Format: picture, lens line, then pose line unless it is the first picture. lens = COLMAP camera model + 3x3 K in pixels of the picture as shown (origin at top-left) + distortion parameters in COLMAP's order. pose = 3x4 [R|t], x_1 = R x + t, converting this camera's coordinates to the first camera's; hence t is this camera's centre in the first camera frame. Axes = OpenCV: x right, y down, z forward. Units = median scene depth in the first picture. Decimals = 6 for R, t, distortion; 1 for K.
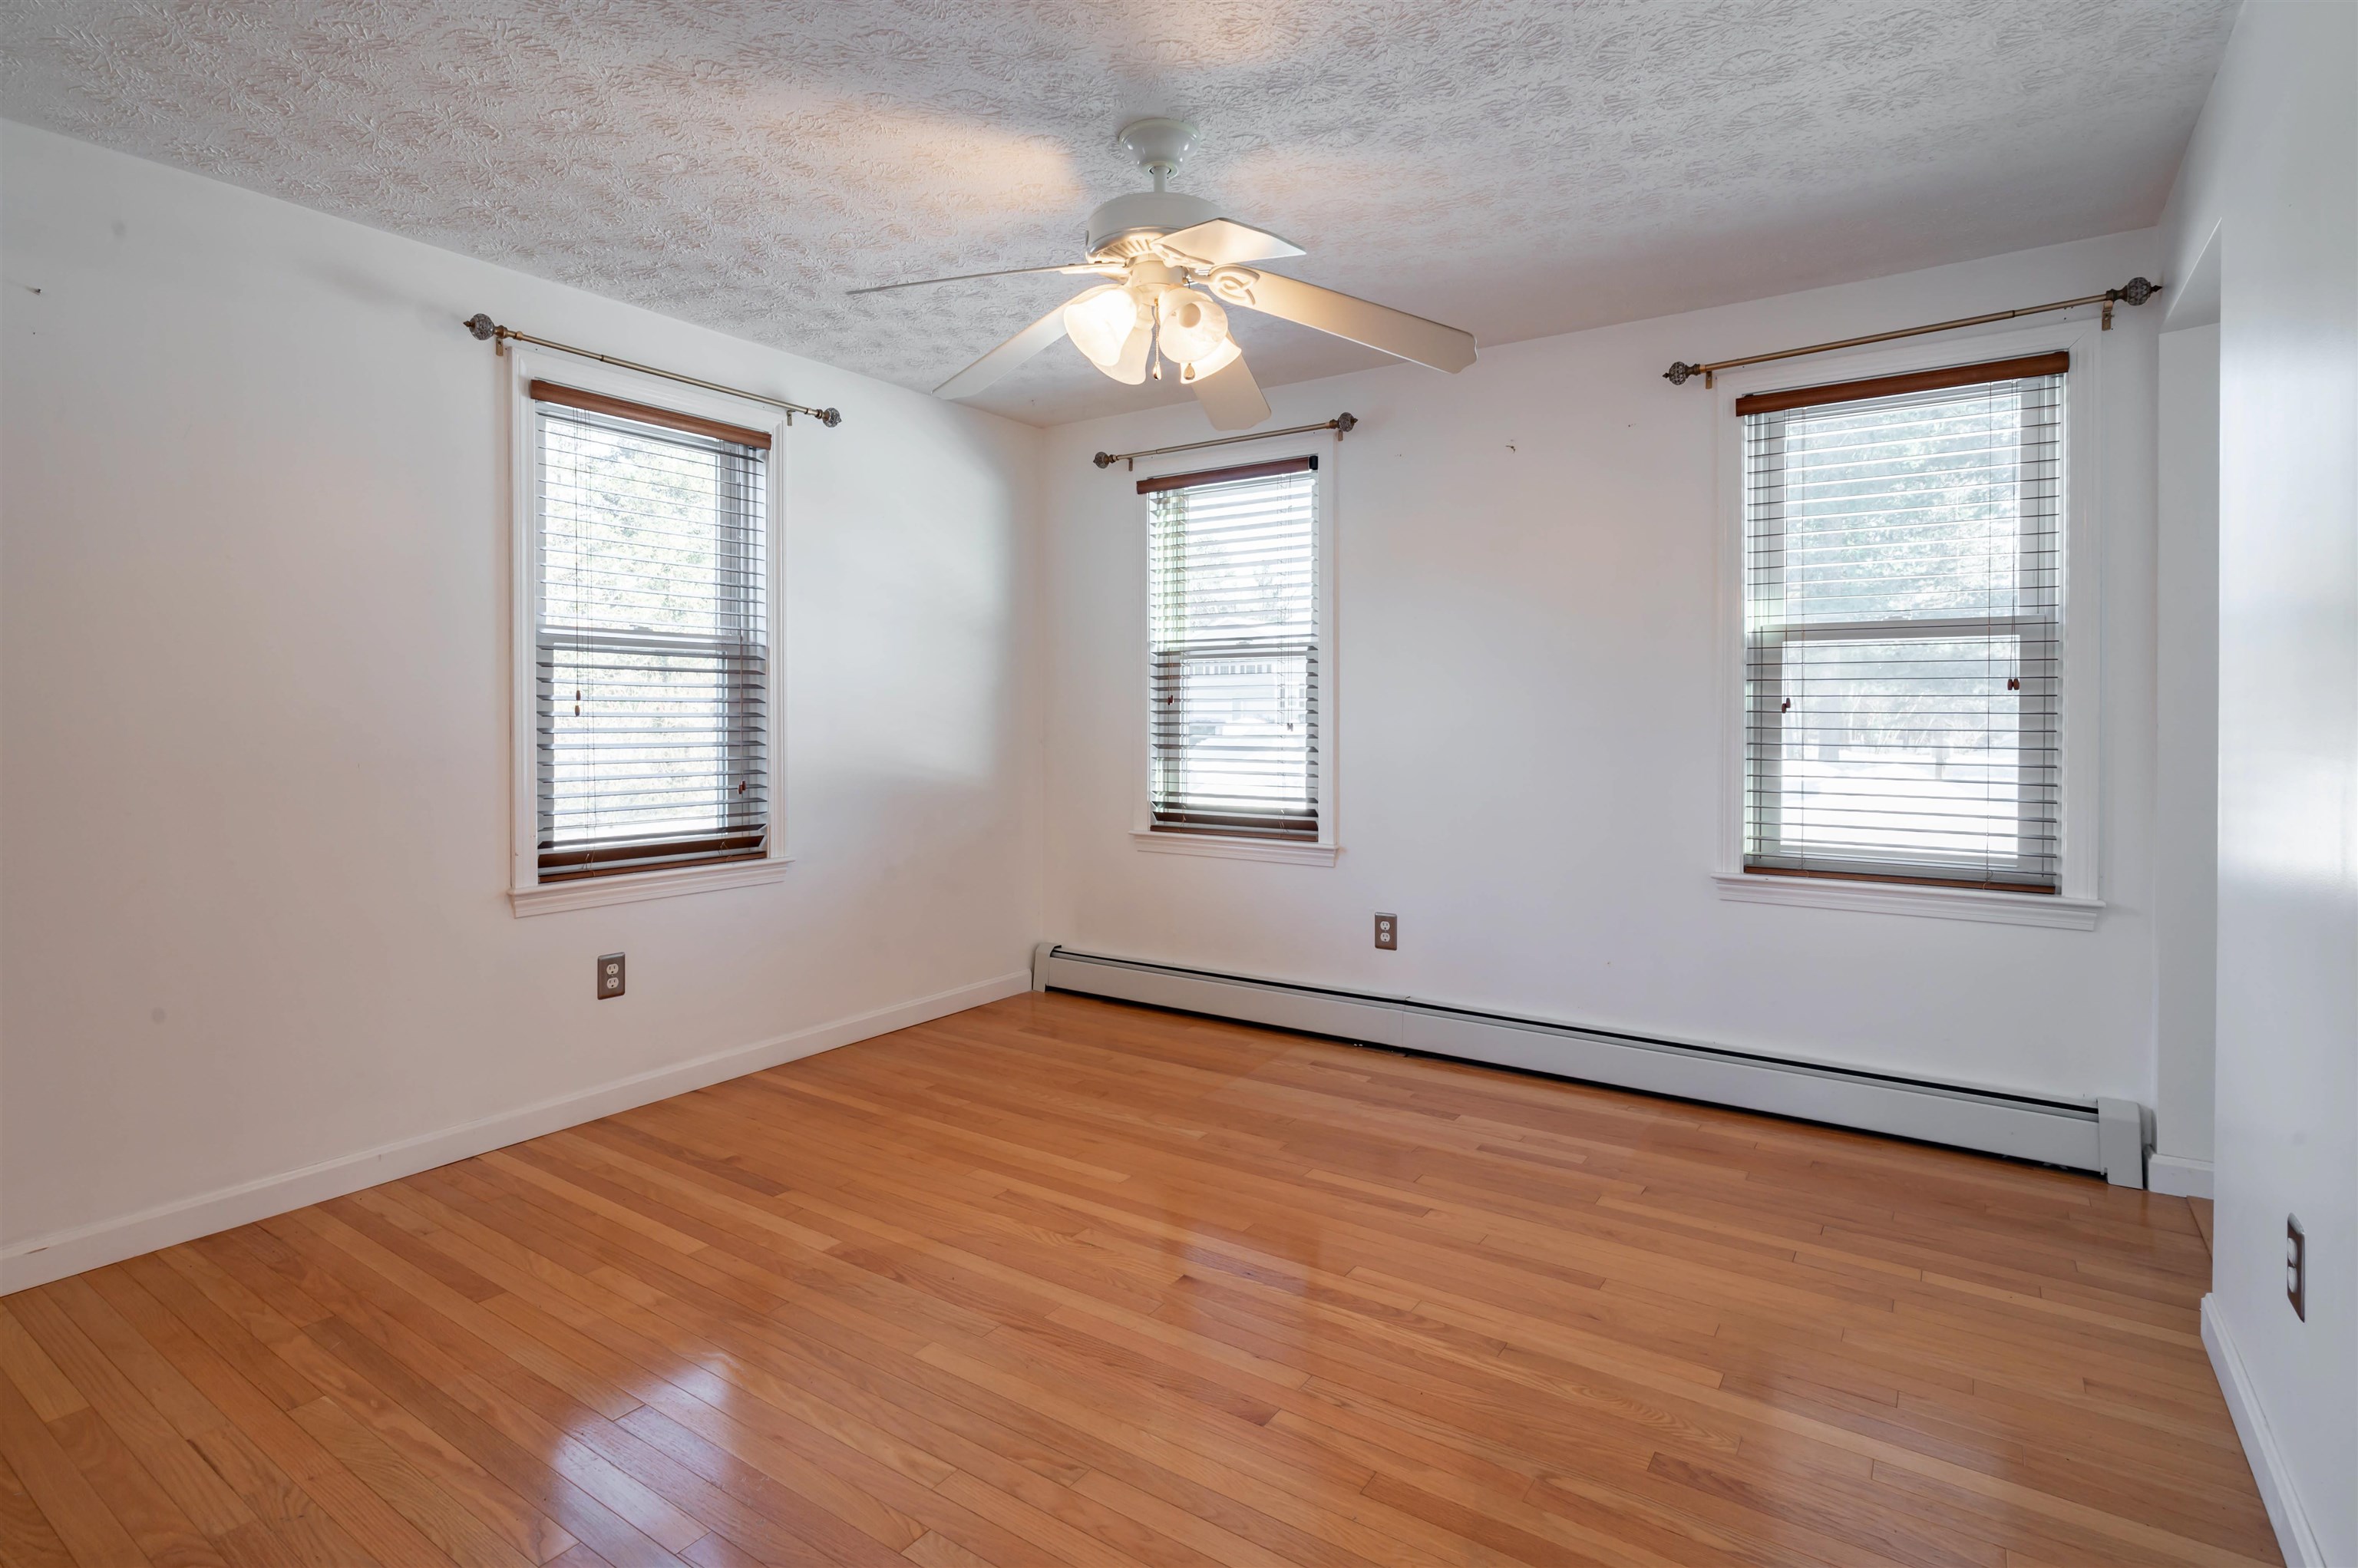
lens RADIAL K [[1188.6, 0, 1168.0], [0, 1188.6, 735.8], [0, 0, 1]] dist [-0.003366, 0.000172]
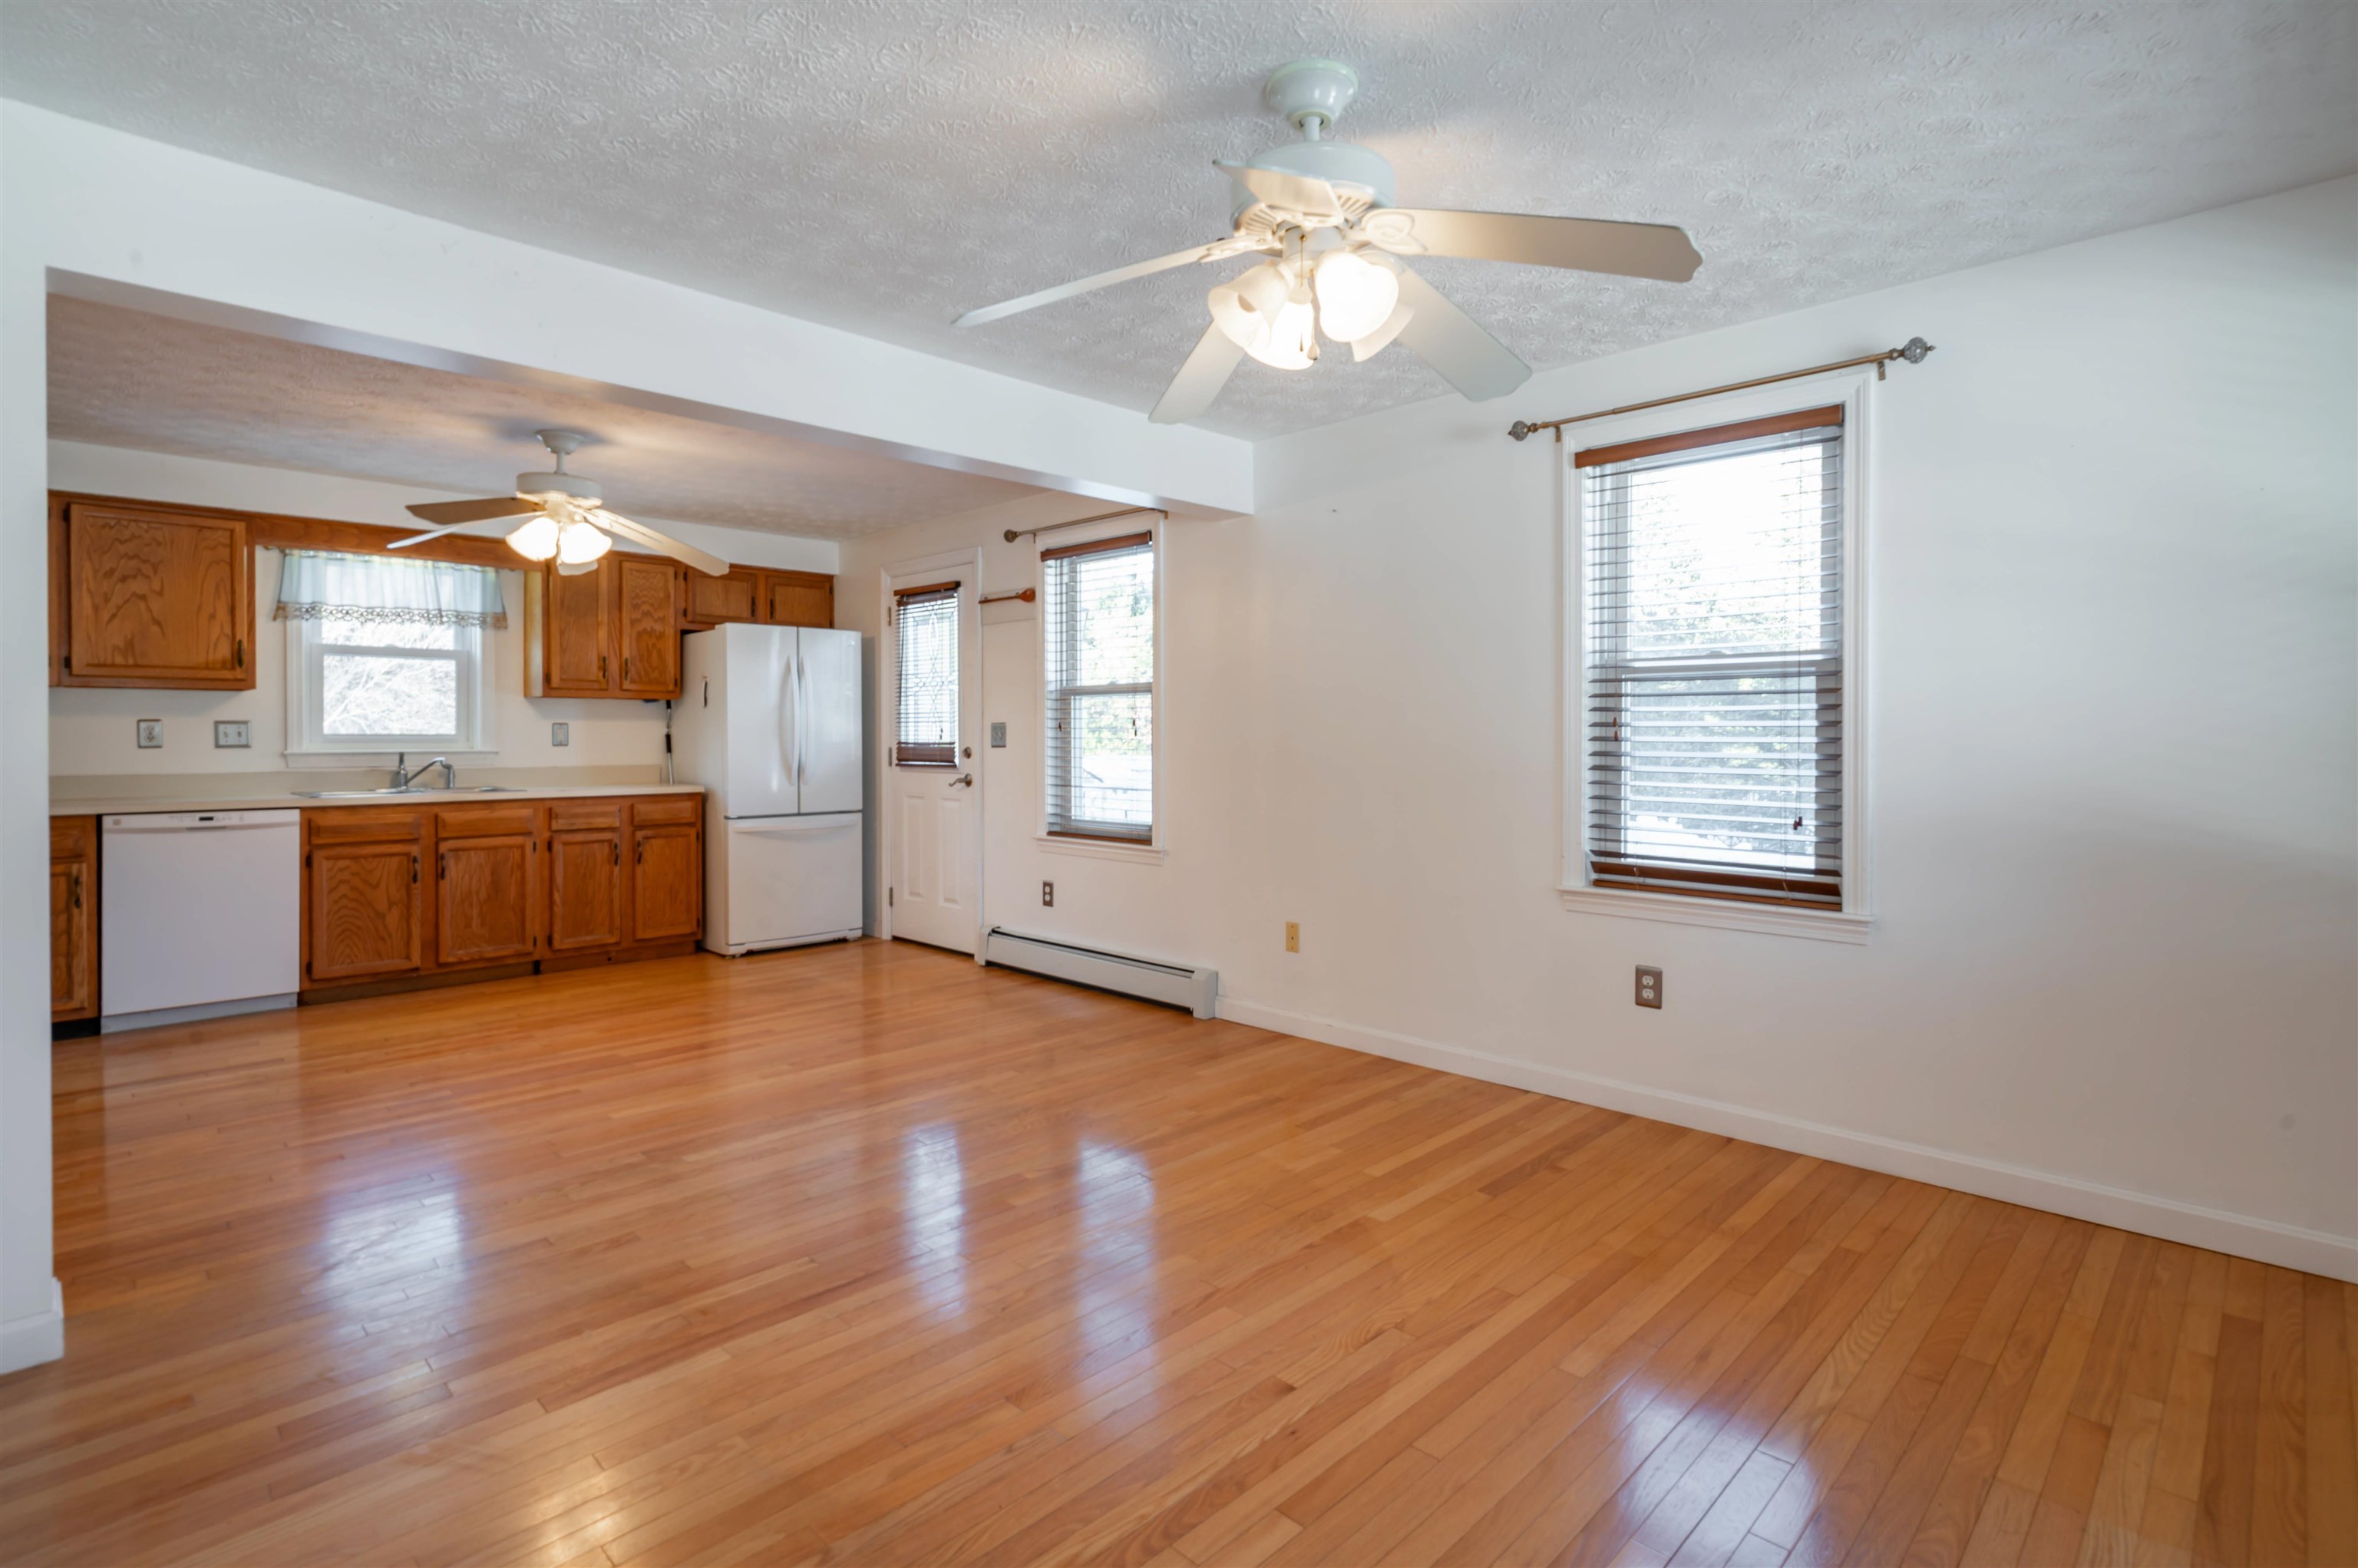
lens RADIAL K [[1179.1, 0, 1167.2], [0, 1179.1, 756.9], [0, 0, 1]] dist [-0.002674, -0.000364]
pose [[-0.201376, 0.020171, -0.979306, 0.656861], [-0.018976, 0.999520, 0.024490, -0.020016], [0.979330, 0.023515, -0.200897, 0.811161]]
